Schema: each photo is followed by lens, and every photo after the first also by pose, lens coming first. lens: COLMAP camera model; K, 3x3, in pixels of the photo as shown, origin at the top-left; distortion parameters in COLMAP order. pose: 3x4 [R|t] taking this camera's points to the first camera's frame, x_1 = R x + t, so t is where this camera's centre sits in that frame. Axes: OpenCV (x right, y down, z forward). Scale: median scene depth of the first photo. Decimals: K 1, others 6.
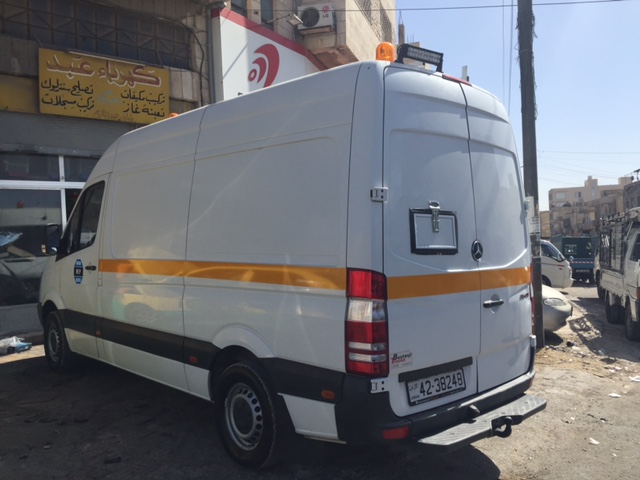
lens RADIAL K [[558.0, 0, 320.0], [0, 558.0, 240.0], [0, 0, 1]] dist [0.095593, -0.139950]
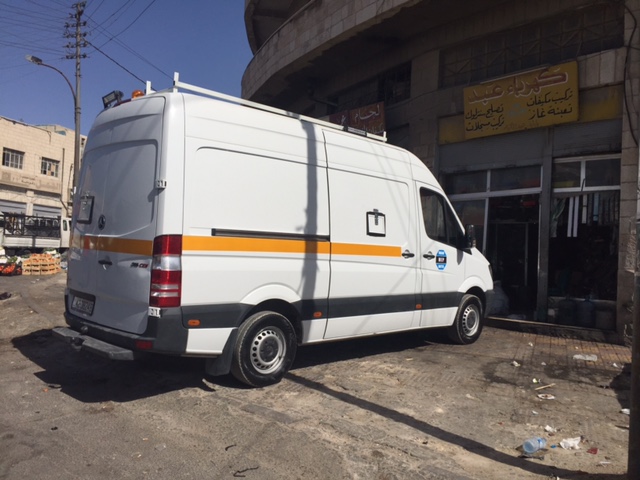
lens RADIAL K [[558.0, 0, 320.0], [0, 558.0, 240.0], [0, 0, 1]] dist [0.095593, -0.139950]
pose [[0.015043, 0.003010, -0.999882, 0.717787], [-0.049031, 0.998795, 0.002269, 0.012271], [0.998684, 0.048991, 0.015172, 0.634496]]
